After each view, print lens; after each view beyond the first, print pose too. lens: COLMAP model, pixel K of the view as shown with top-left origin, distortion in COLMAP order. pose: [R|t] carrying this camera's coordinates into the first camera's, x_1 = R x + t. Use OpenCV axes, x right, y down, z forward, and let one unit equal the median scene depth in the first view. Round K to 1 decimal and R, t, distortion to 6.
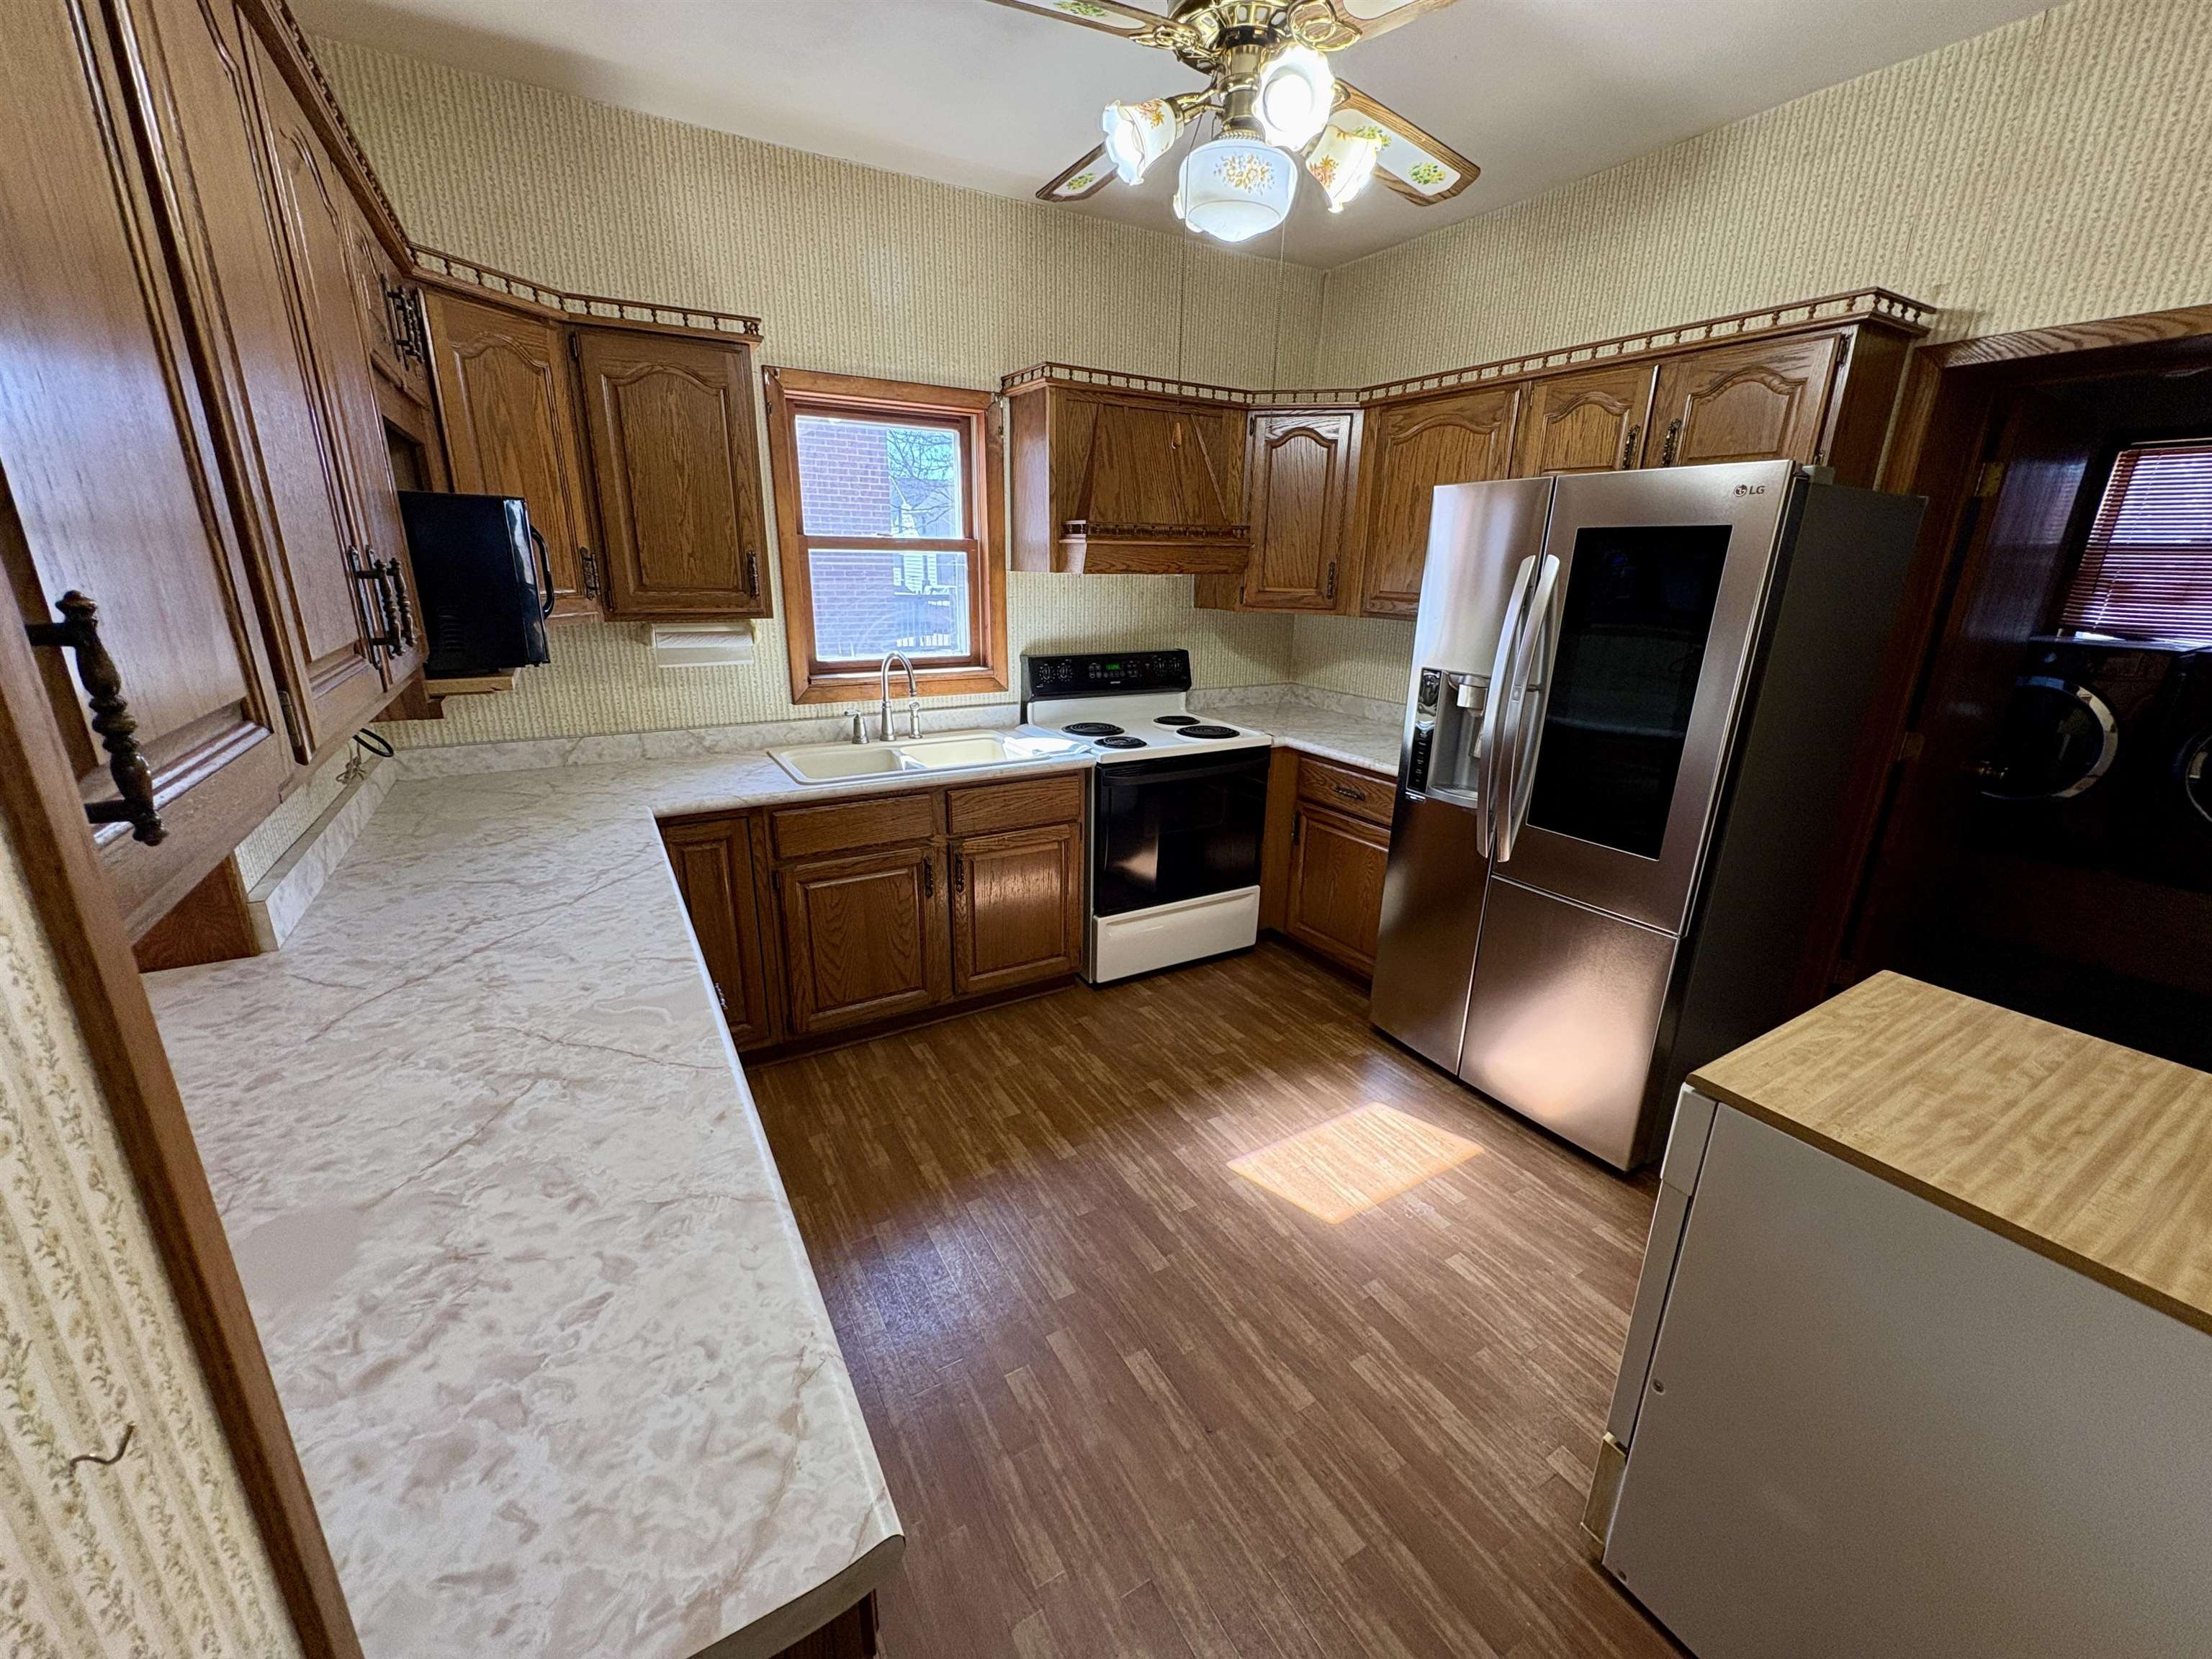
lens RADIAL K [[884.0, 0, 1106.0], [0, 884.0, 829.5], [0, 0, 1]] dist [0.000232, 0.000510]
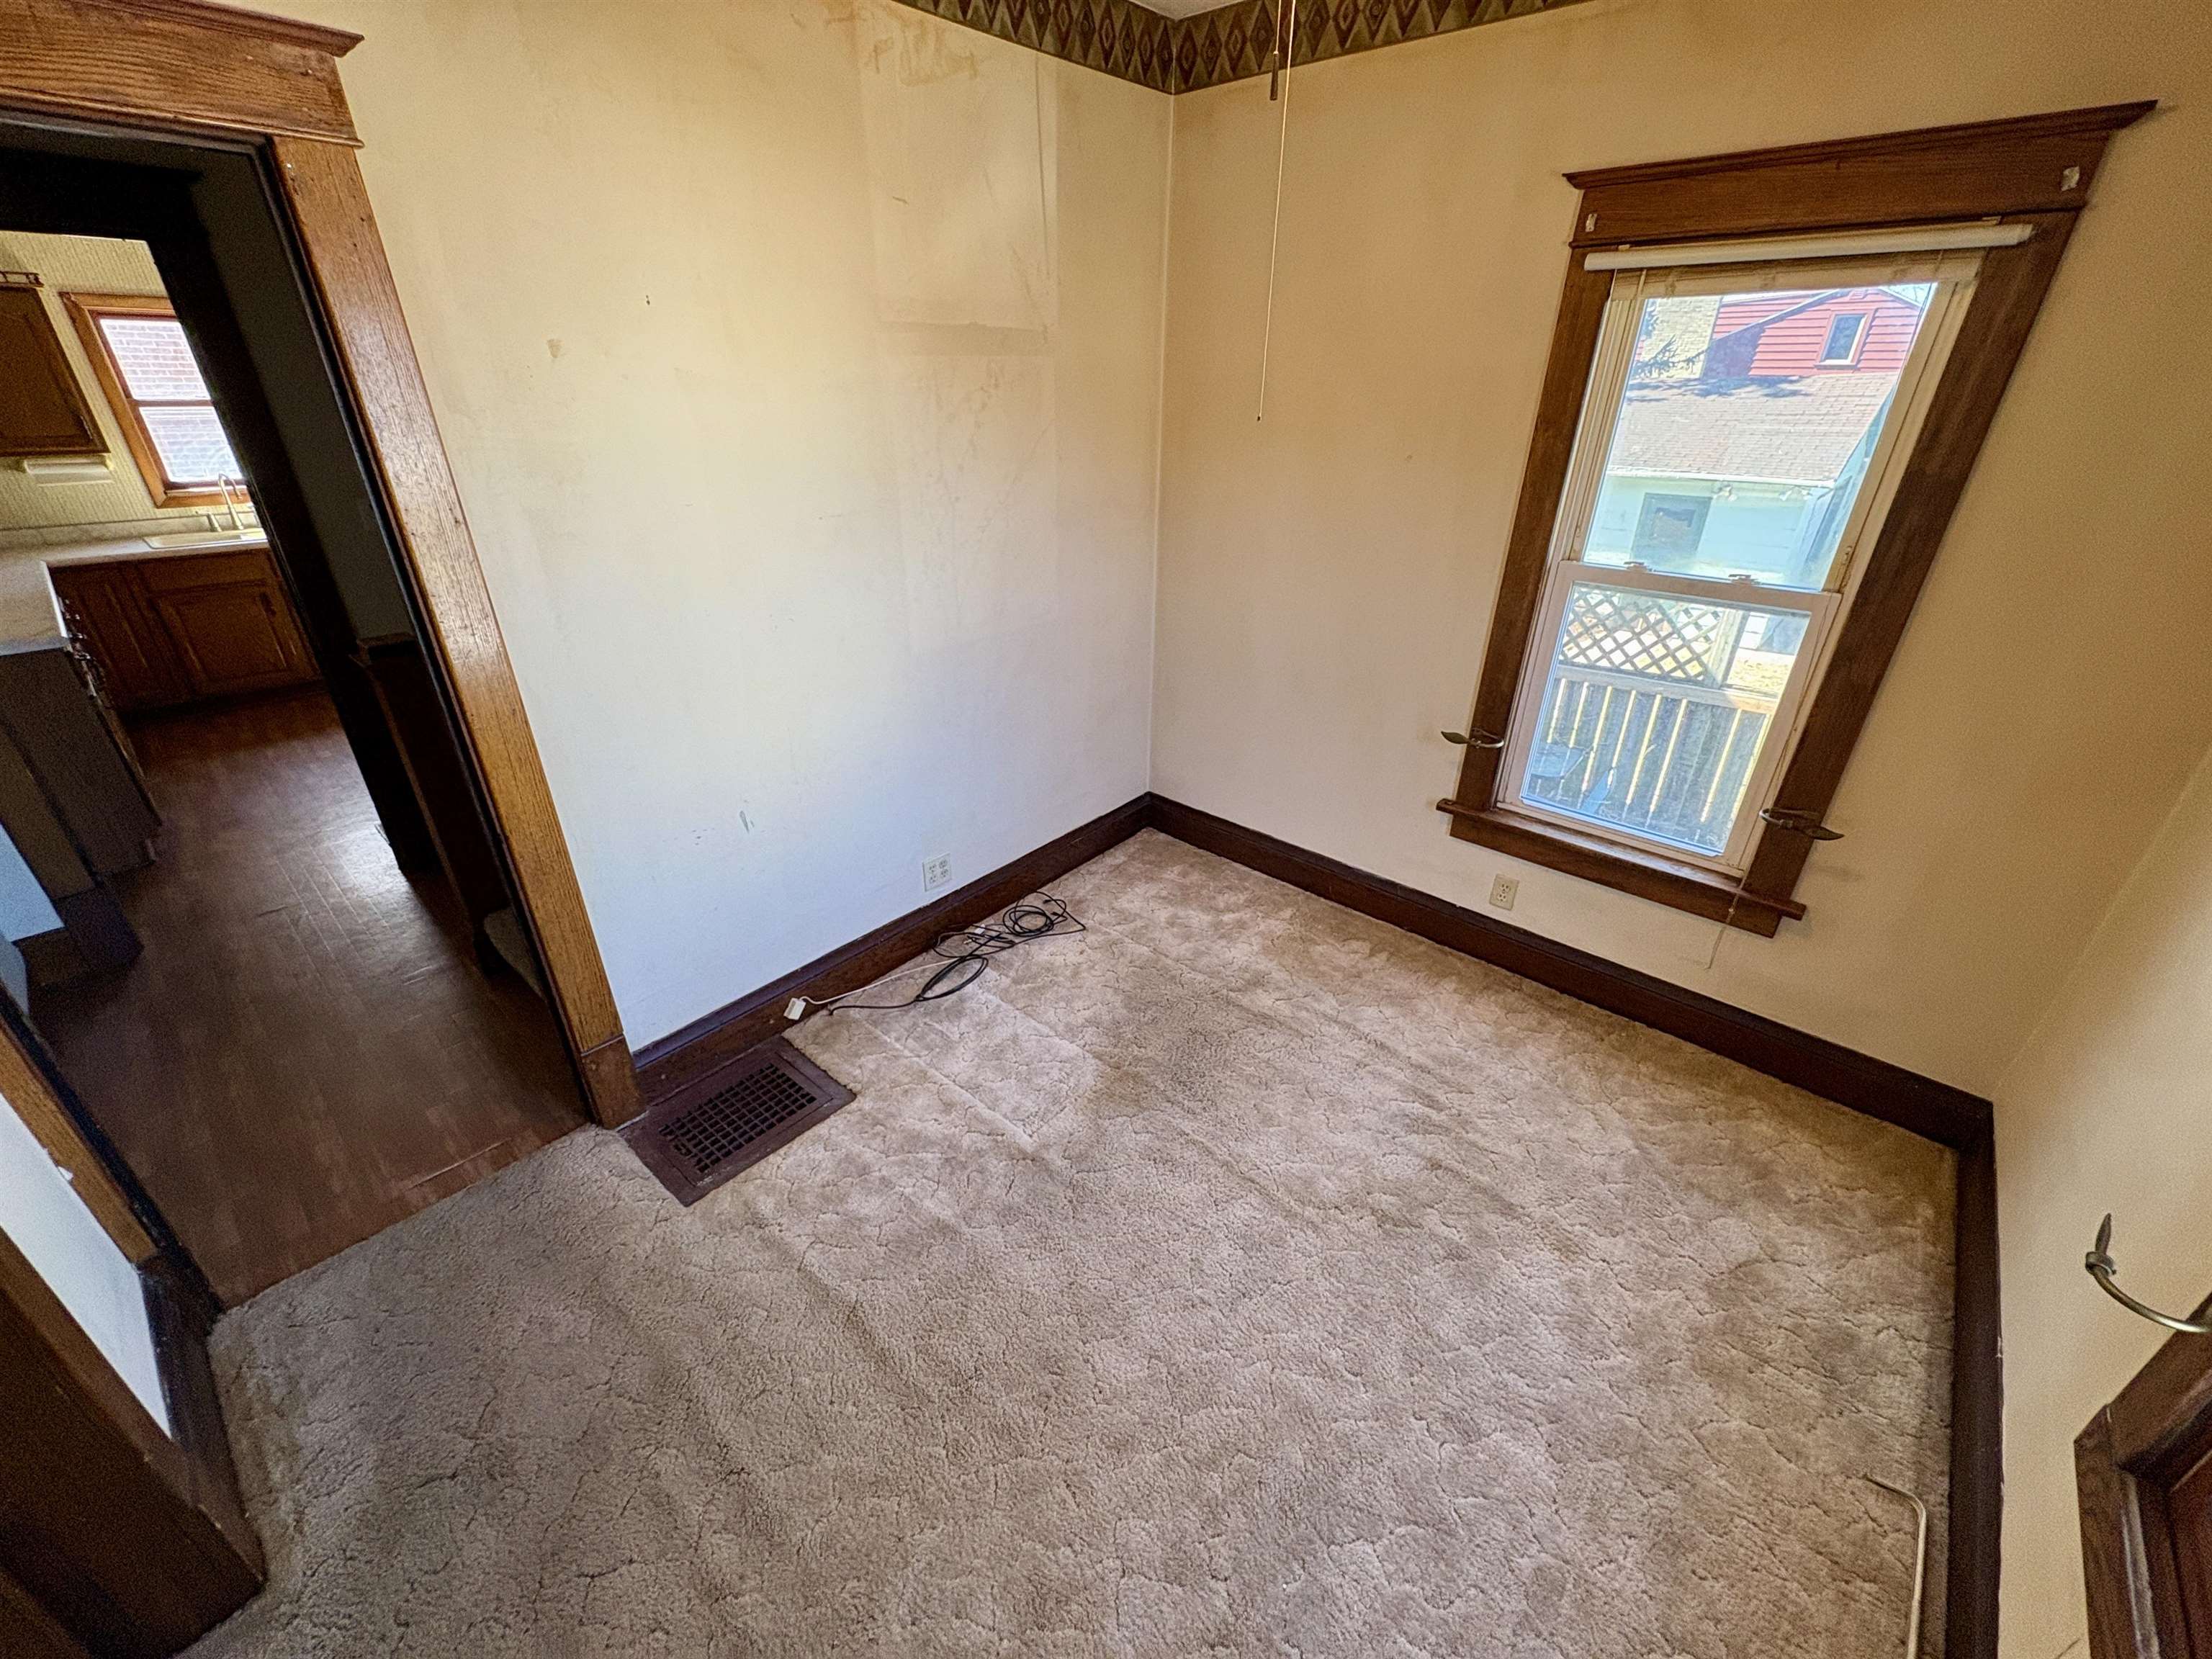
lens RADIAL K [[884.0, 0, 1106.0], [0, 884.0, 829.5], [0, 0, 1]] dist [0.000232, 0.000510]
pose [[0.952610, -0.144273, 0.267803, 0.821695], [0.095499, 0.977704, 0.187015, 0.309645], [-0.288814, -0.152577, 0.945149, -1.187272]]
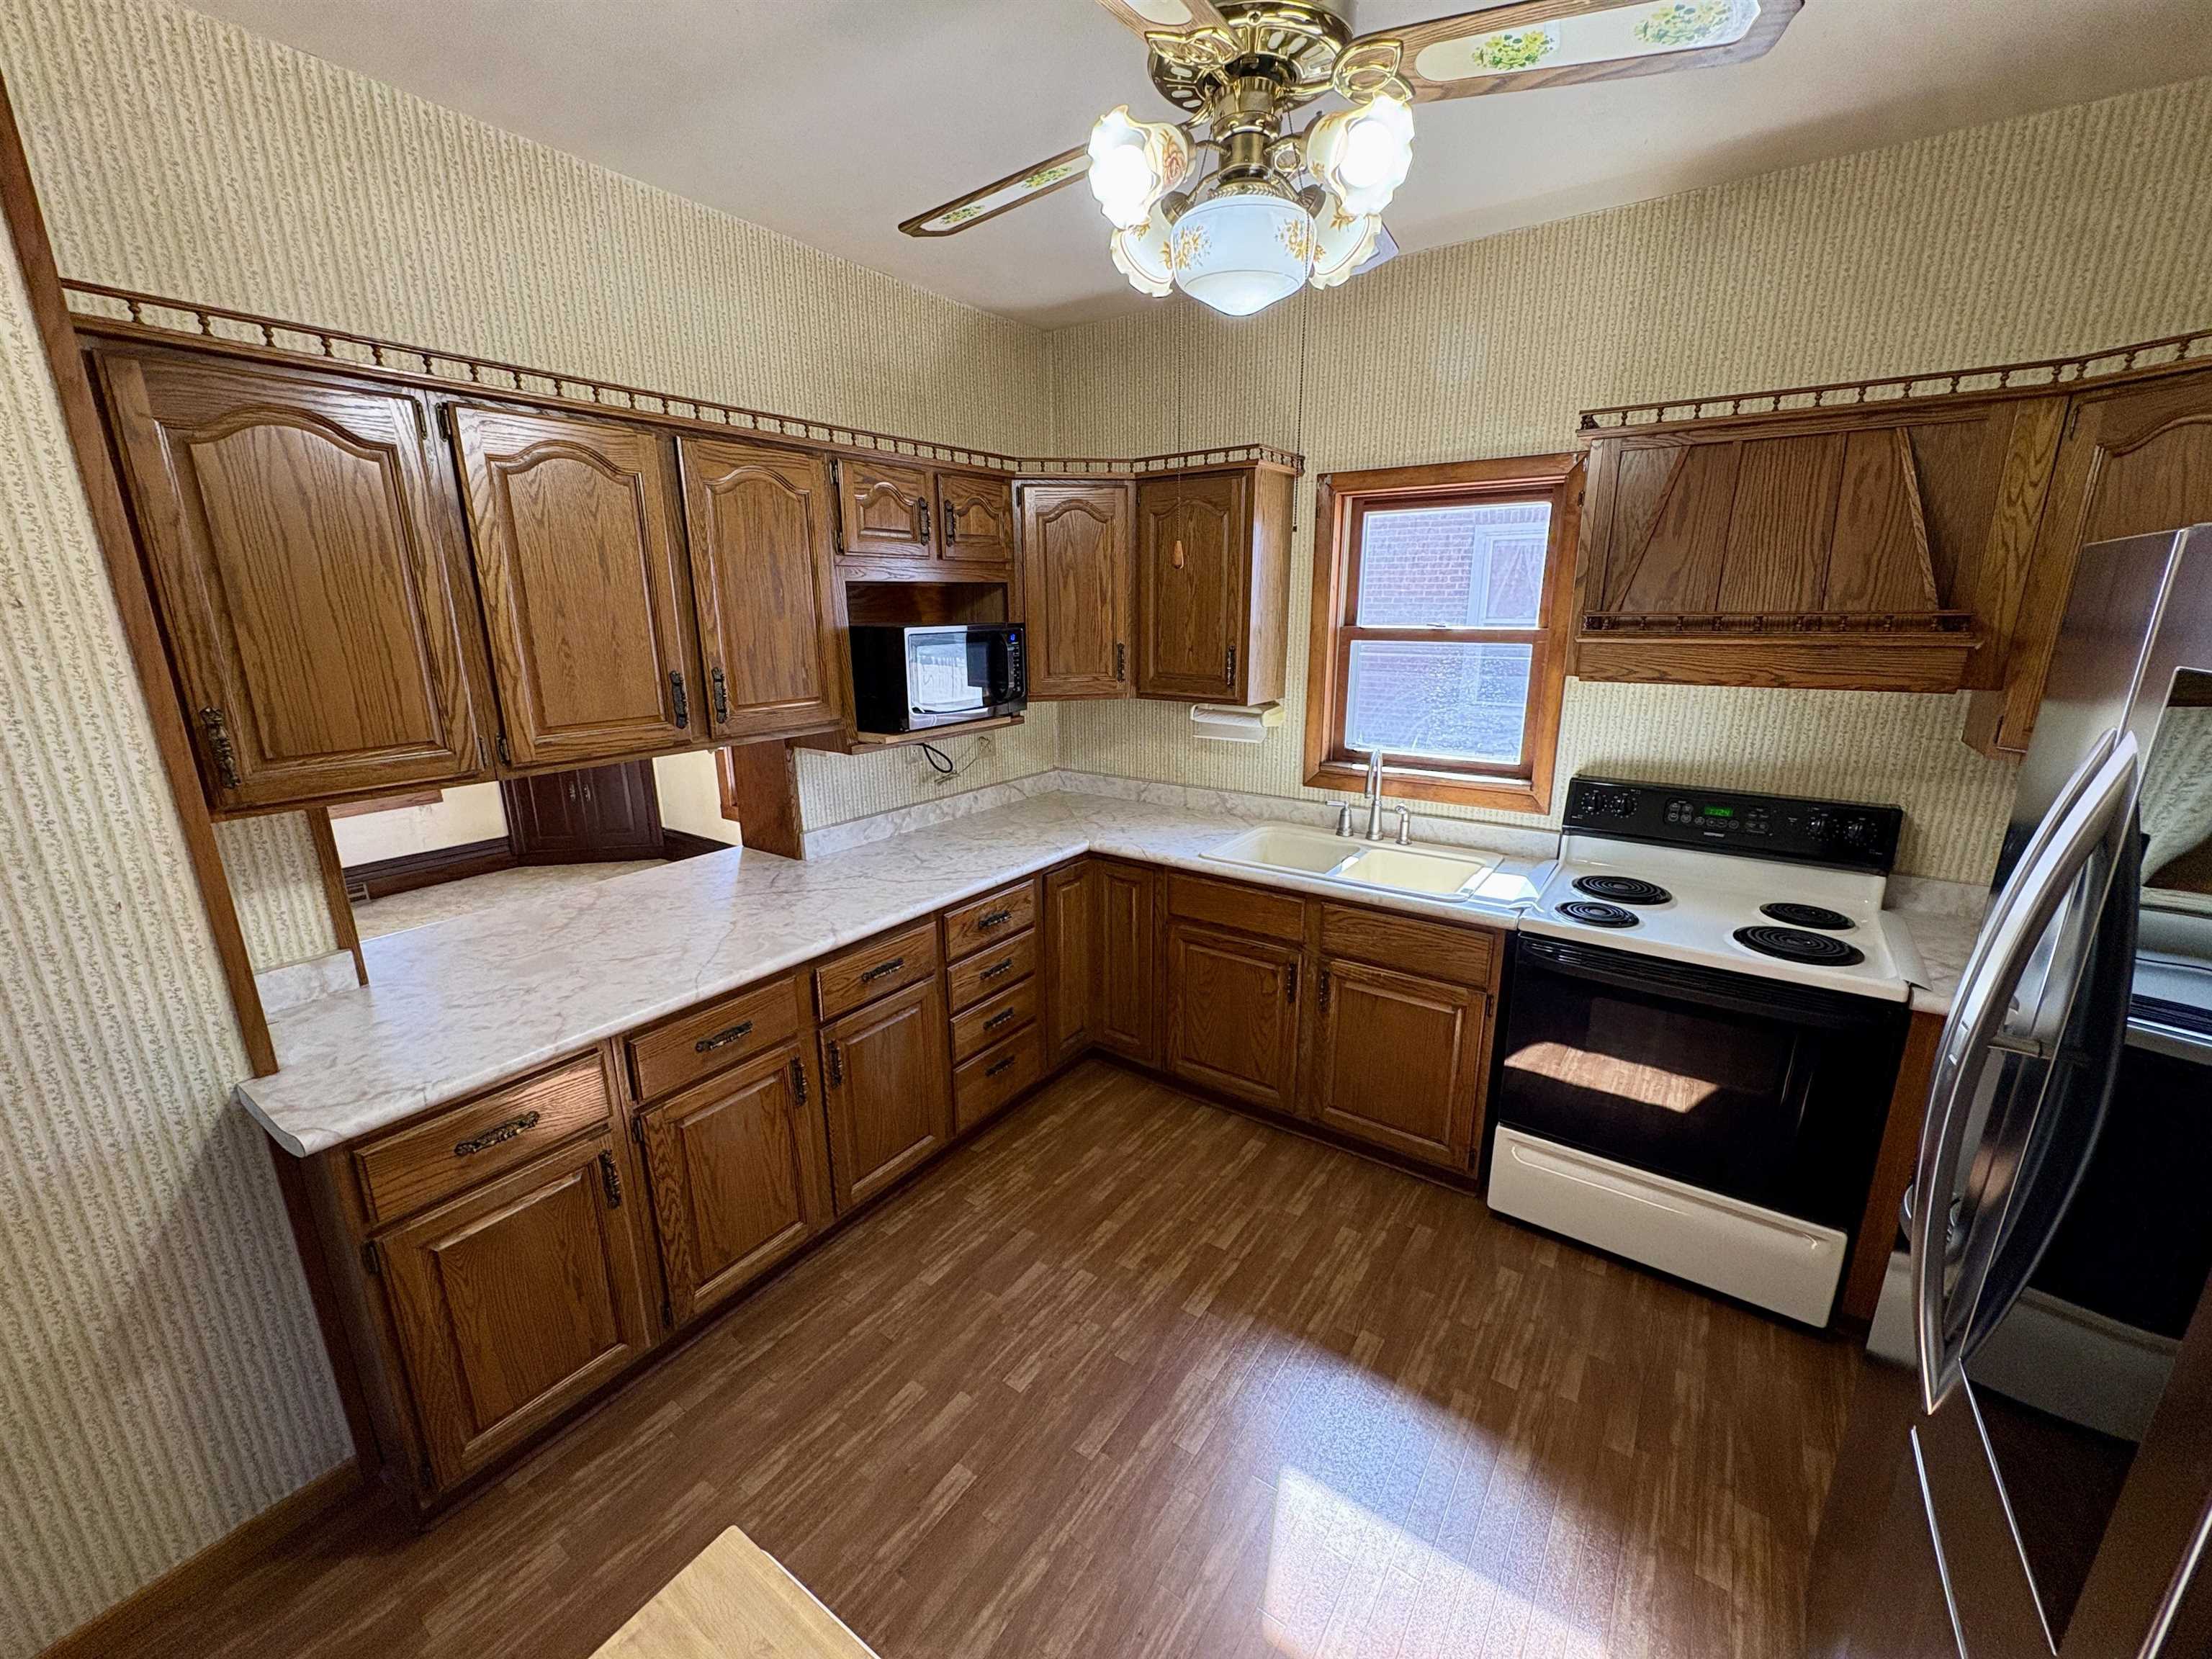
lens RADIAL K [[884.0, 0, 1106.0], [0, 884.0, 829.5], [0, 0, 1]] dist [0.000232, 0.000510]
pose [[0.415486, 0.210057, -0.885013, 0.493617], [-0.255602, 0.960727, 0.108030, -0.146165], [0.872948, 0.181326, 0.452860, 0.333020]]
